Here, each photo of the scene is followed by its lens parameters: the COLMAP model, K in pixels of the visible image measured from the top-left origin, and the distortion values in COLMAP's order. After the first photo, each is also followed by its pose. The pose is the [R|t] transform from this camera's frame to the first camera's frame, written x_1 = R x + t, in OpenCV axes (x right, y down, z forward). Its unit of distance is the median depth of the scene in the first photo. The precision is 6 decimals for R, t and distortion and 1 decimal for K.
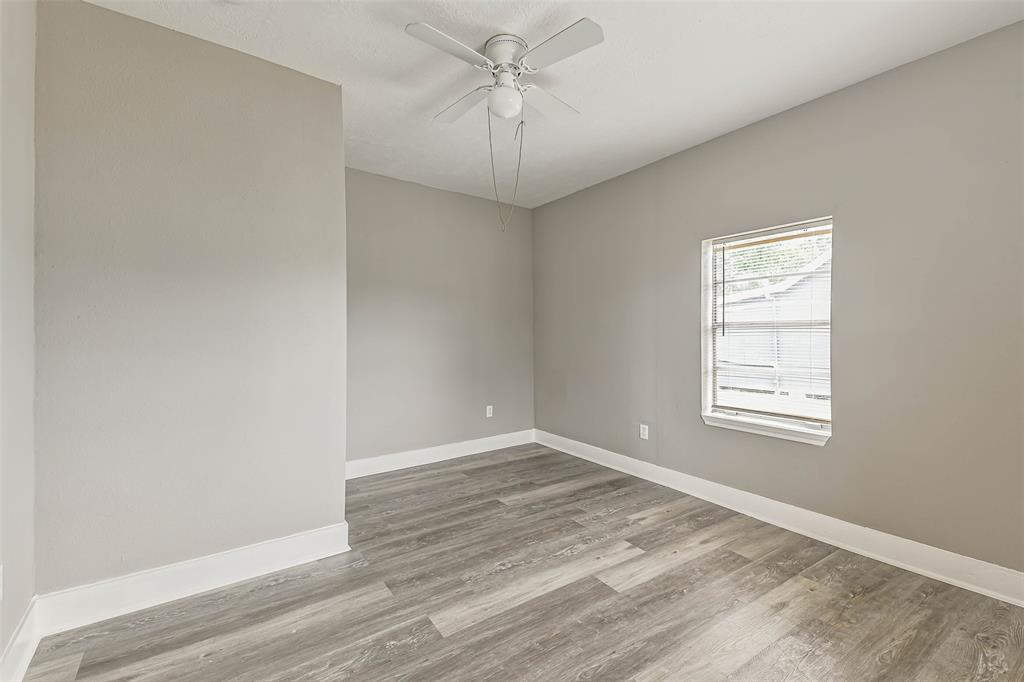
lens RADIAL K [[435.3, 0, 513.4], [0, 435.3, 336.8], [0, 0, 1]] dist [0.093877, -0.040366]
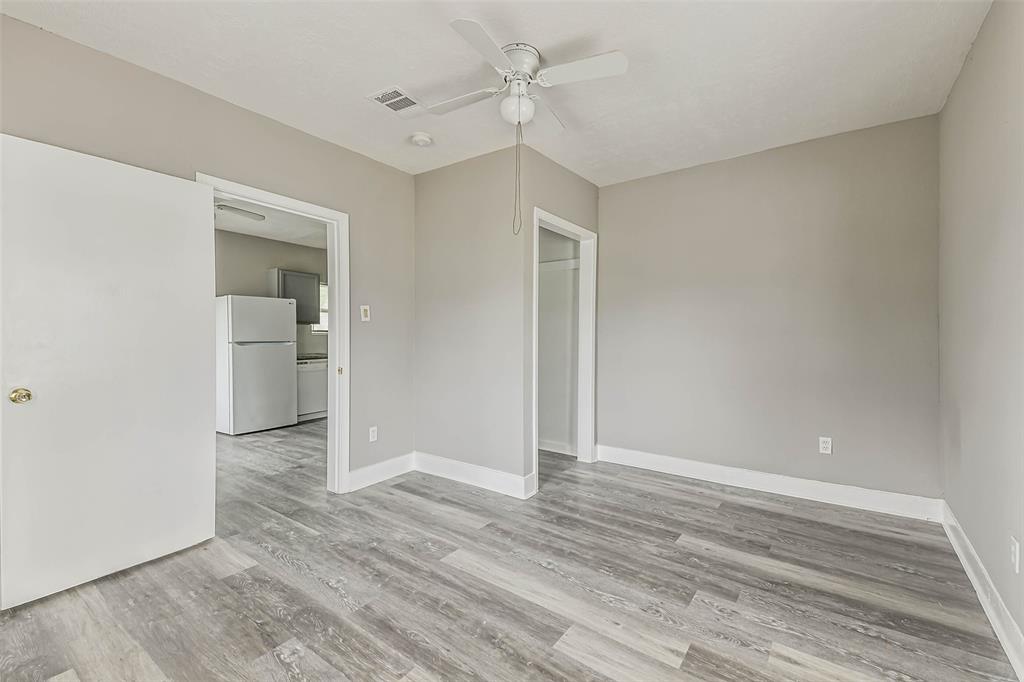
lens RADIAL K [[441.2, 0, 513.5], [0, 441.2, 335.8], [0, 0, 1]] dist [0.094753, -0.042334]
pose [[0.318210, 0.001716, -0.948019, 0.838053], [-0.004991, 0.999988, 0.000135, 0.007457], [0.948007, 0.004688, 0.318215, 0.562904]]
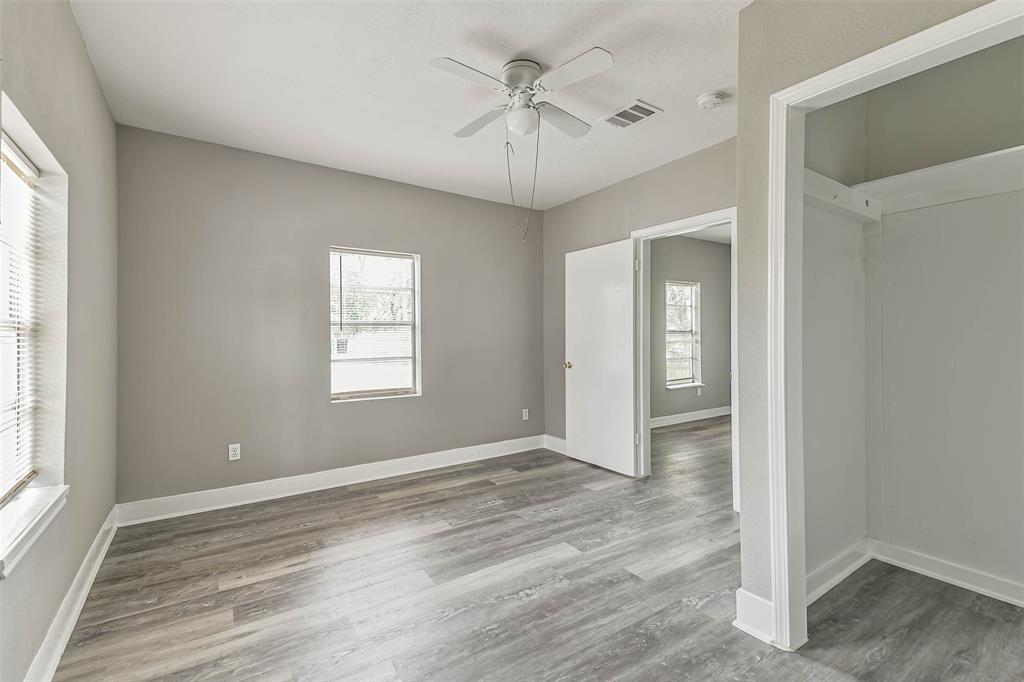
lens RADIAL K [[435.3, 0, 513.4], [0, 435.3, 336.8], [0, 0, 1]] dist [0.093877, -0.040366]
pose [[-0.999750, 0.003972, 0.021992, -0.013857], [0.004117, 0.999970, 0.006573, -0.014374], [-0.021965, 0.006662, -0.999737, 1.772802]]
